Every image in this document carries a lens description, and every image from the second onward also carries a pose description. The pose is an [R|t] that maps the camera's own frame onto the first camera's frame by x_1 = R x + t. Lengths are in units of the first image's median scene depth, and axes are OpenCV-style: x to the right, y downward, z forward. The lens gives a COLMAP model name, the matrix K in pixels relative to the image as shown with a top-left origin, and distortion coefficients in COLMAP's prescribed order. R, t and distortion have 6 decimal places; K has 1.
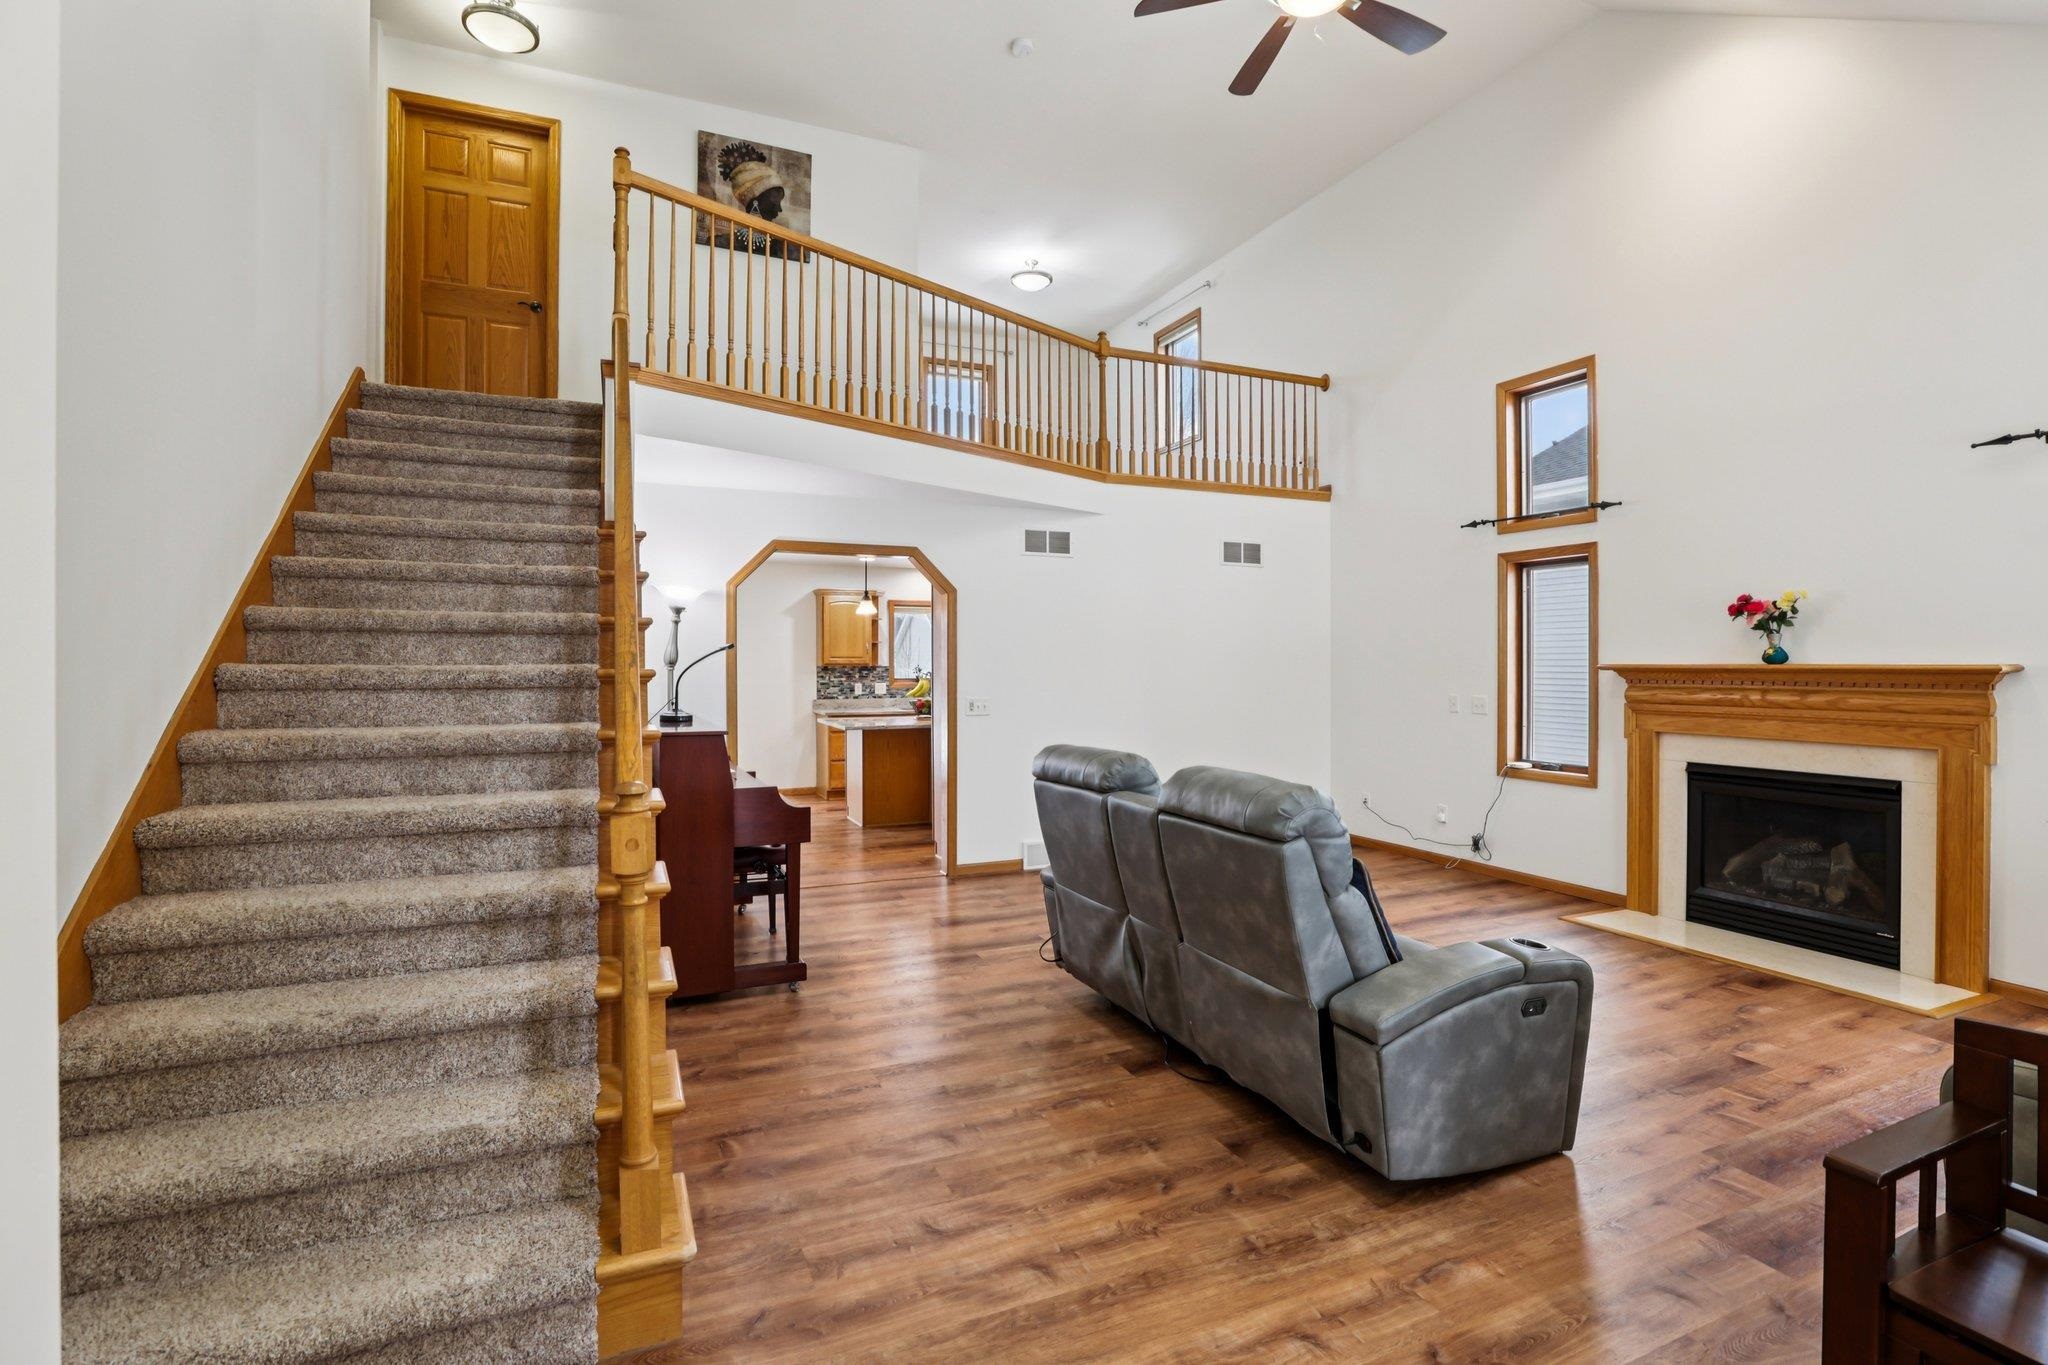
lens RADIAL K [[944.9, 0, 1014.5], [0, 944.9, 665.7], [0, 0, 1]] dist [-0.044236, 0.013177]
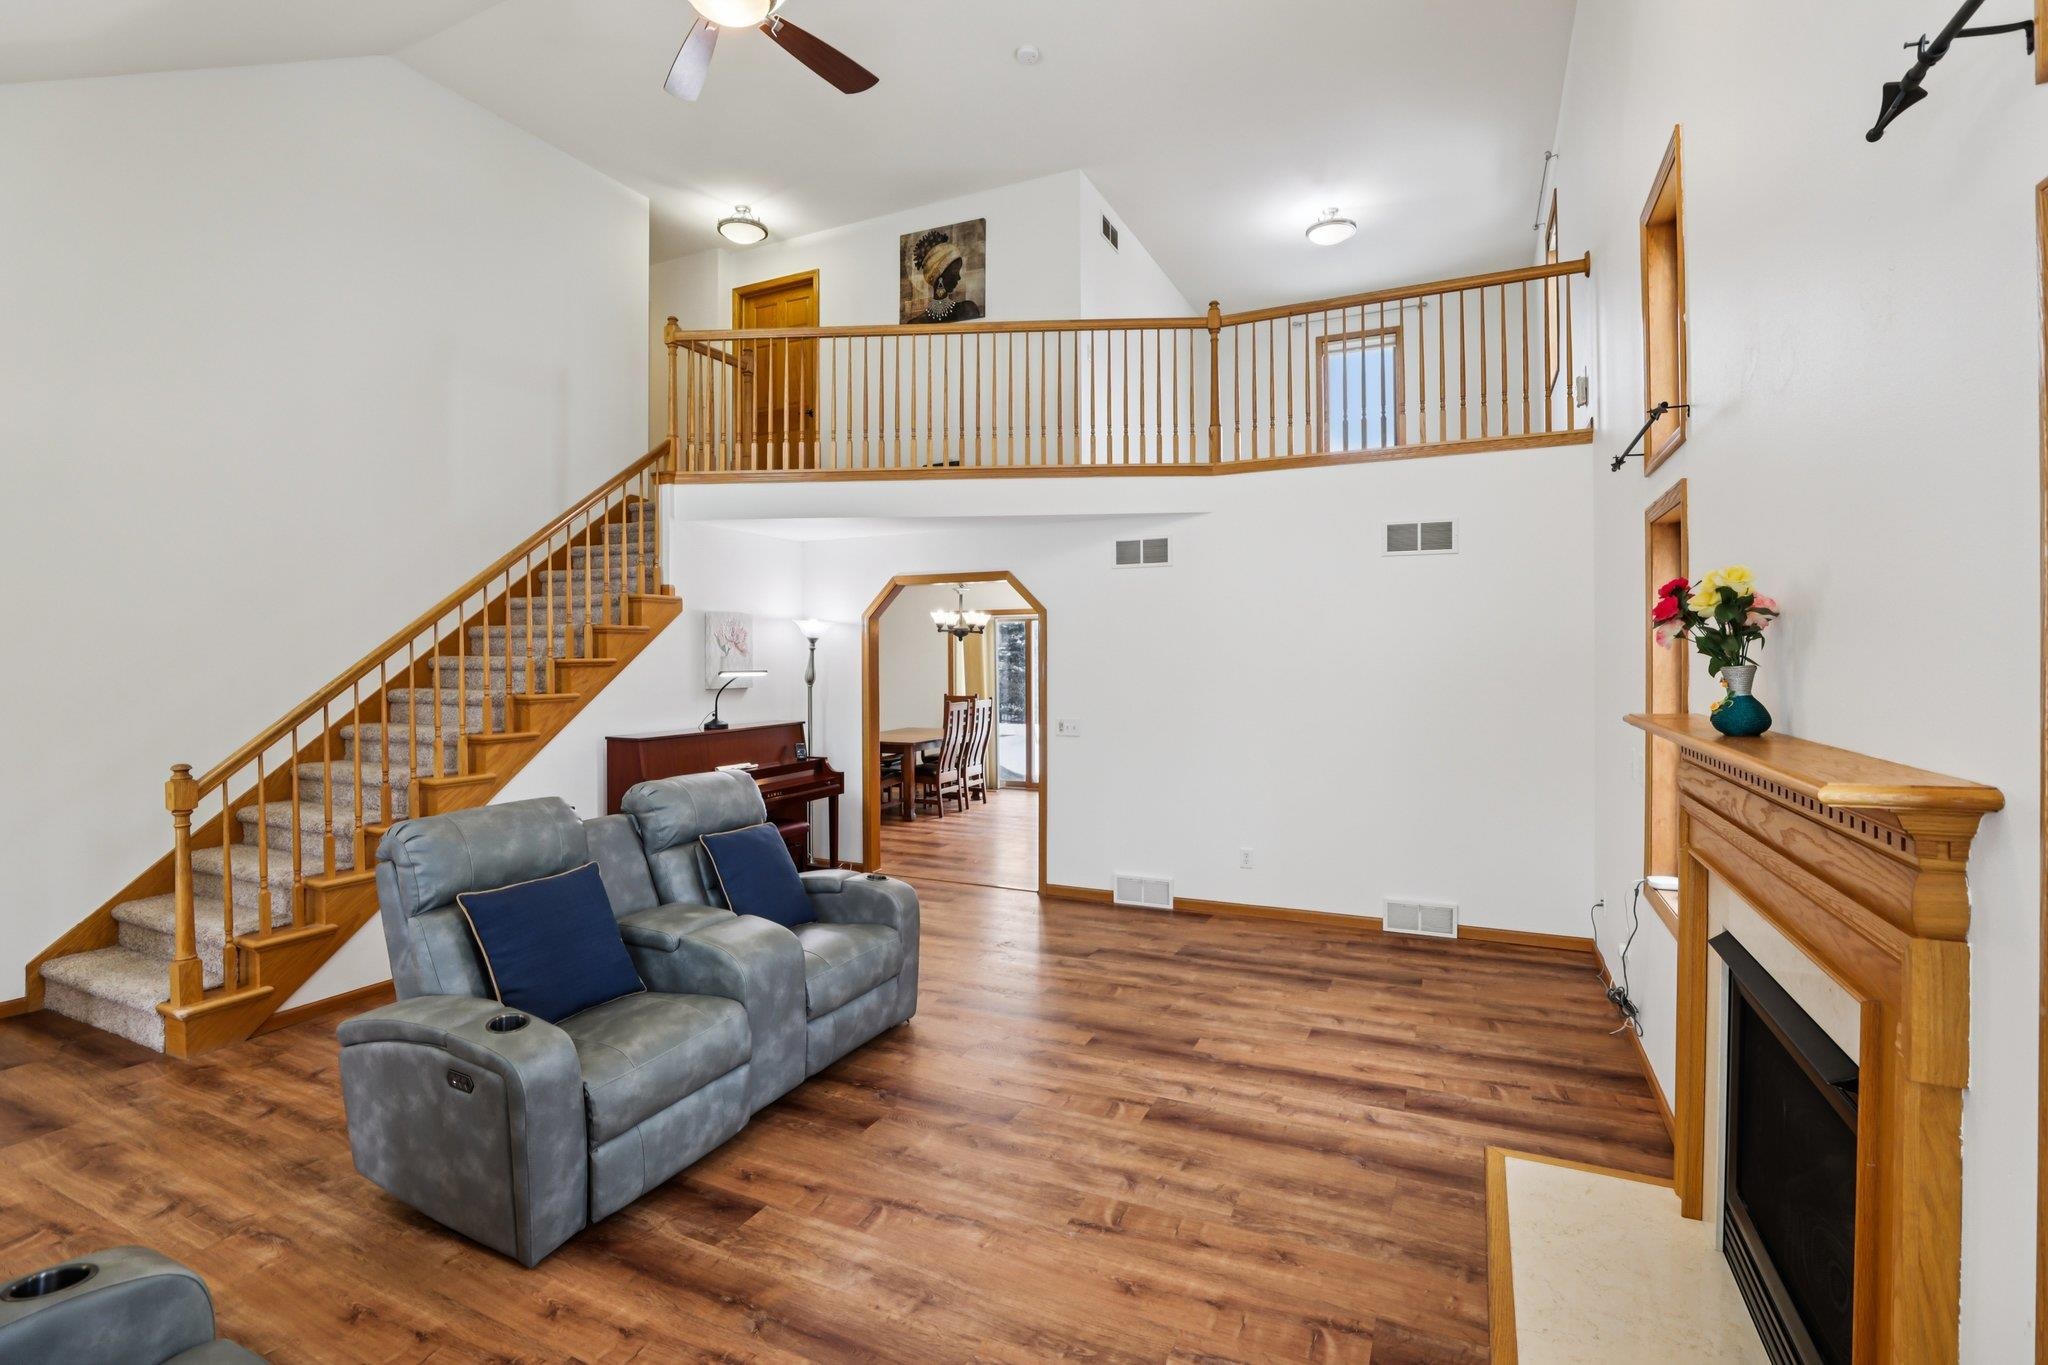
lens RADIAL K [[944.9, 0, 1033.3], [0, 944.9, 652.7], [0, 0, 1]] dist [-0.044236, 0.013177]
pose [[0.659908, -0.006344, -0.751320, 0.918378], [0.001833, 0.999975, -0.006834, -0.037776], [0.751344, 0.003133, 0.659903, 0.445146]]
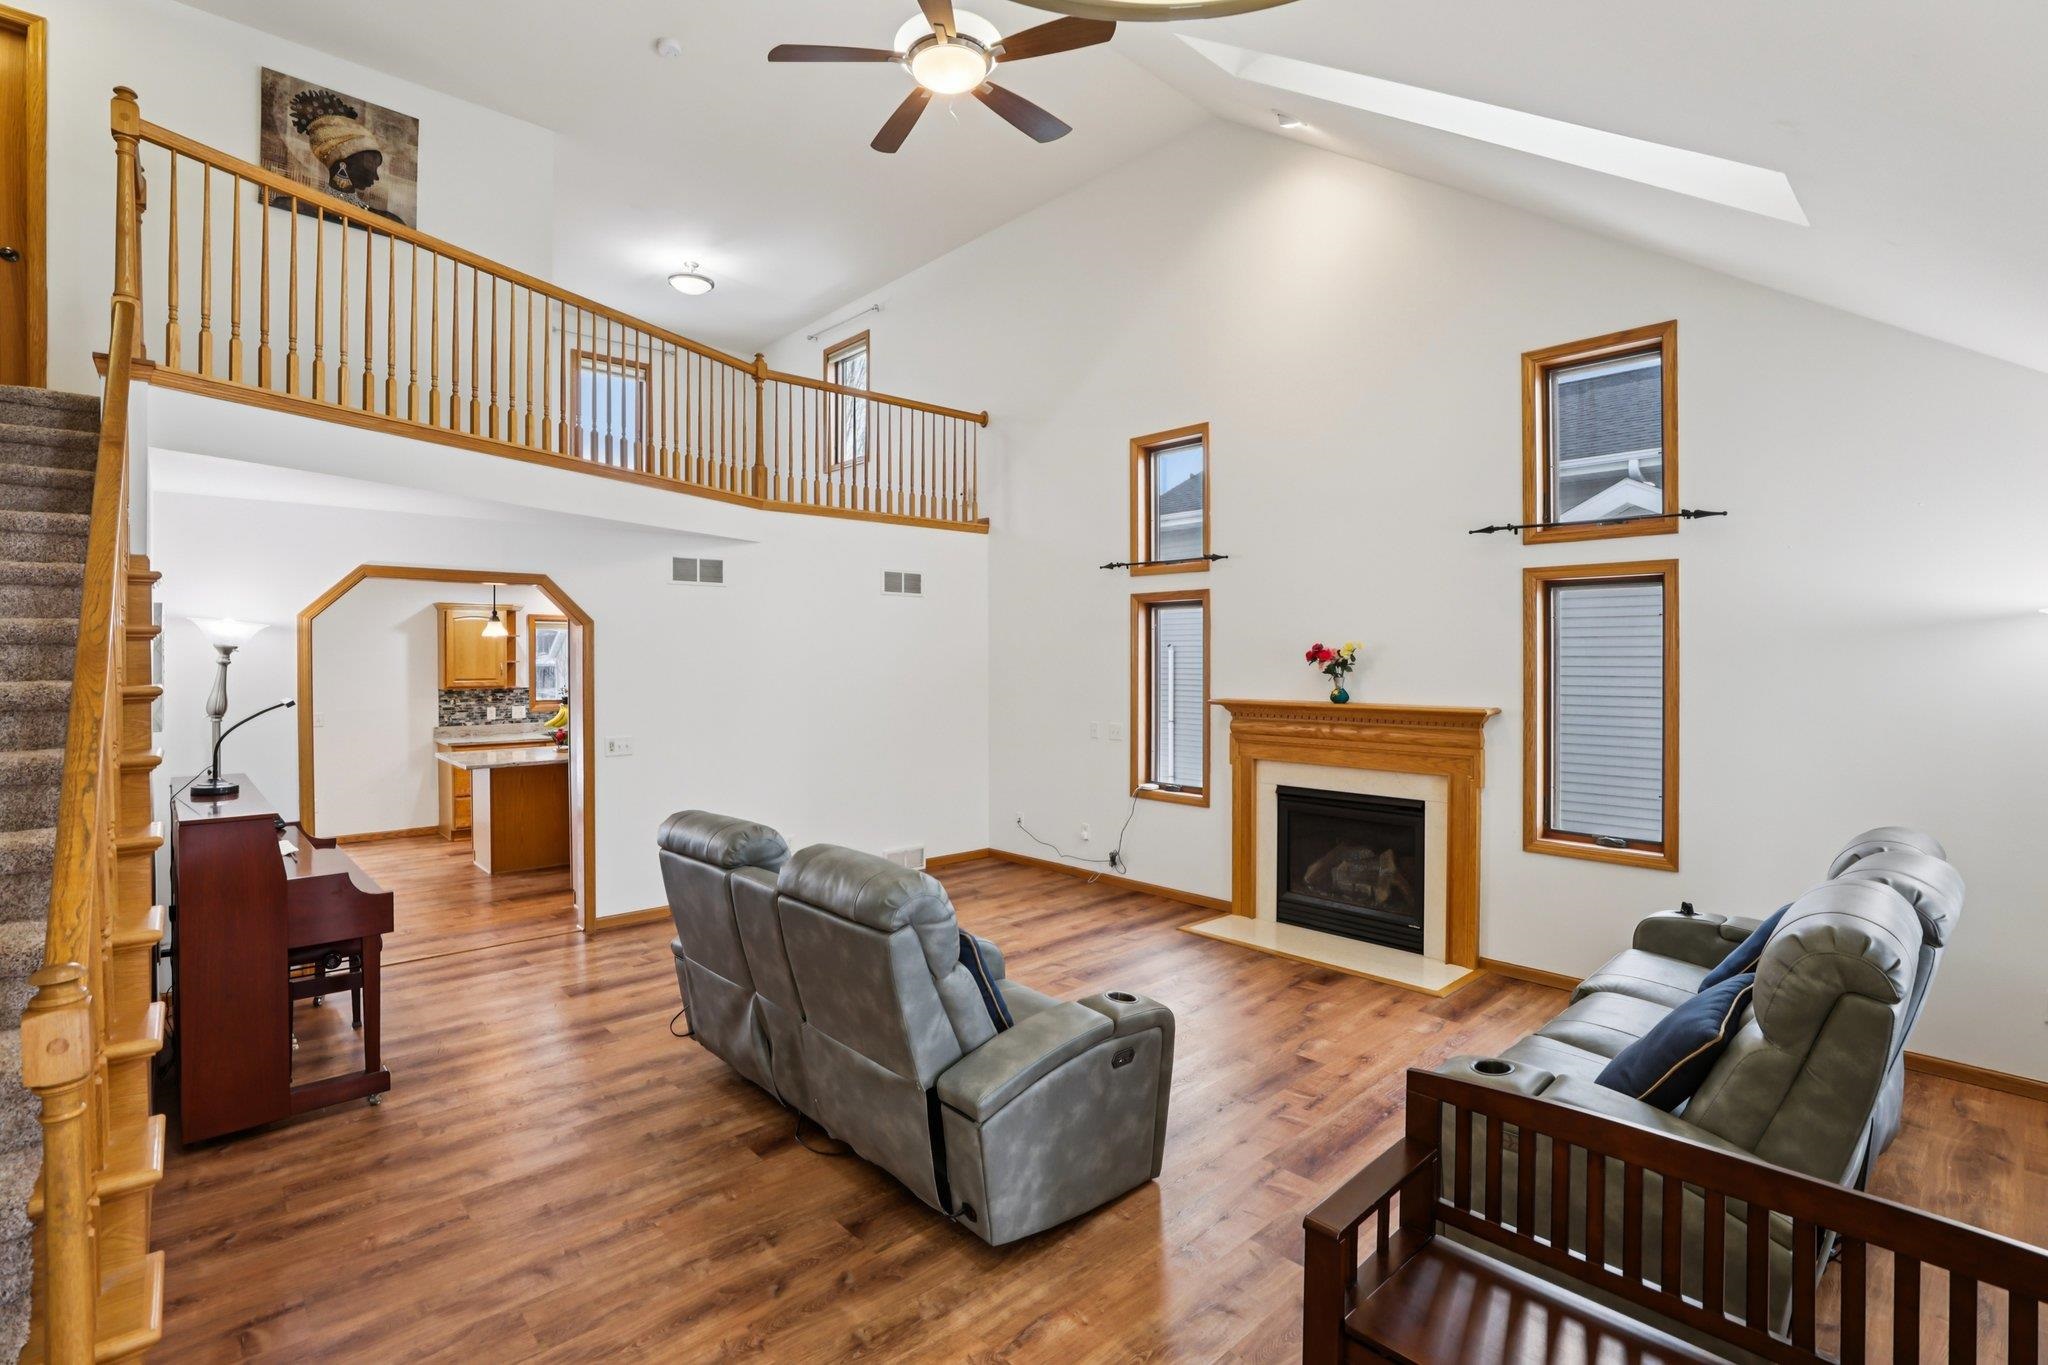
lens RADIAL K [[944.9, 0, 1024.6], [0, 944.9, 662.3], [0, 0, 1]] dist [-0.044236, 0.013177]
pose [[0.944239, -0.002543, 0.329251, 0.047339], [0.001922, 0.999996, 0.002212, -0.055838], [-0.329255, -0.001455, 0.944240, -0.003556]]
